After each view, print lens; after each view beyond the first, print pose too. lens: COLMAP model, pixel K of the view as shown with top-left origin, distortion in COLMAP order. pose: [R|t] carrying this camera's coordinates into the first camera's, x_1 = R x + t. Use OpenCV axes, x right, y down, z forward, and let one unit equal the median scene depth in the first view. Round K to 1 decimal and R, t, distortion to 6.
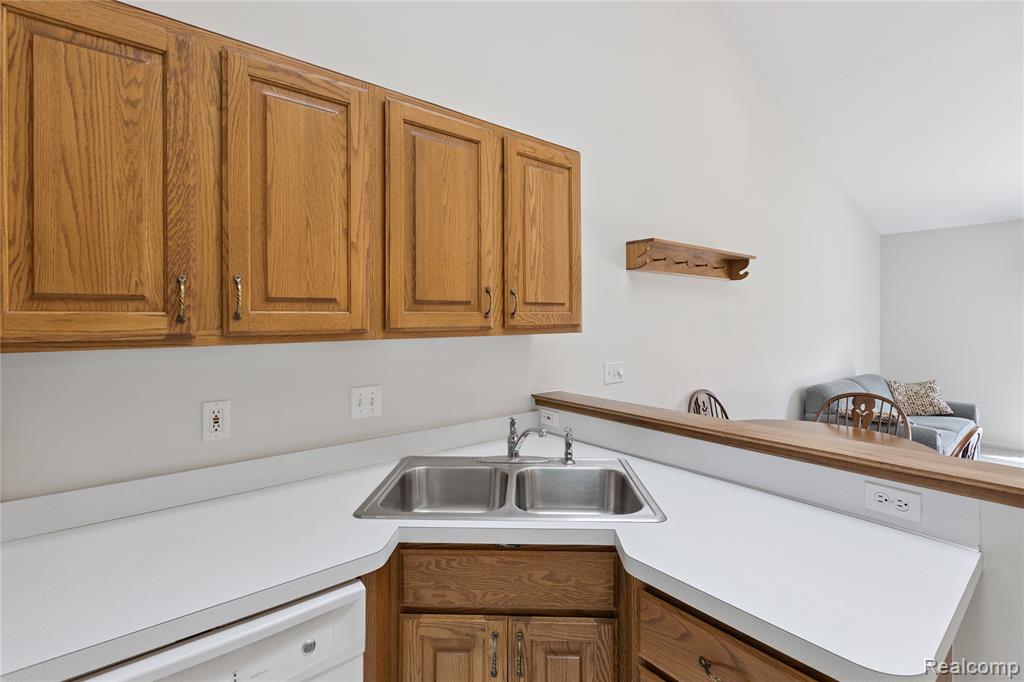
lens RADIAL K [[467.1, 0, 507.0], [0, 467.1, 318.2], [0, 0, 1]] dist [0.001742, -0.000355]
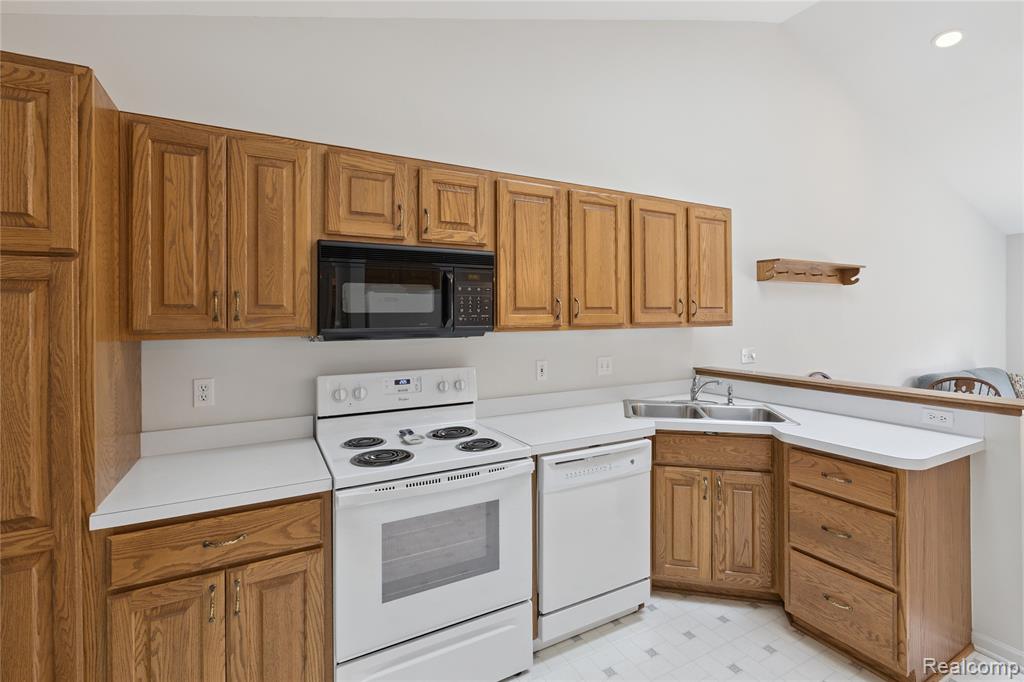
lens RADIAL K [[467.1, 0, 507.5], [0, 467.1, 314.6], [0, 0, 1]] dist [0.001742, -0.000355]
pose [[0.983010, -0.003099, -0.183528, -0.369298], [0.002609, 0.999992, -0.002909, -0.005602], [0.183536, 0.002381, 0.983010, -0.835186]]
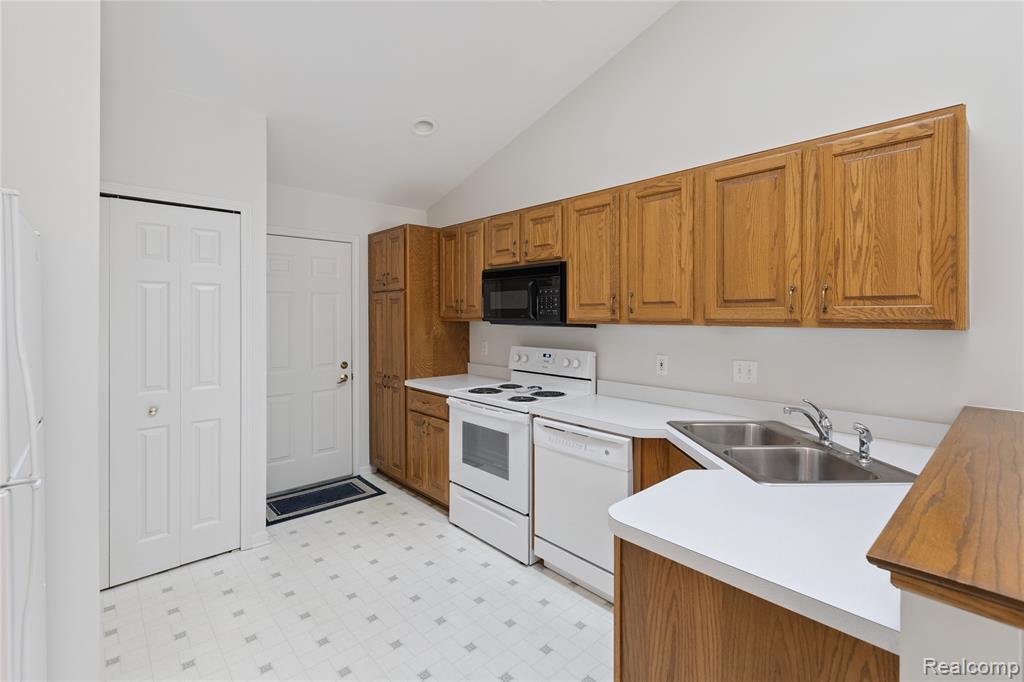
lens RADIAL K [[467.1, 0, 520.7], [0, 467.1, 315.4], [0, 0, 1]] dist [0.001742, -0.000355]
pose [[0.077999, 0.009453, -0.996909, 1.153268], [0.002740, 0.999949, 0.009696, -0.005940], [0.996950, -0.003488, 0.077969, 0.238043]]
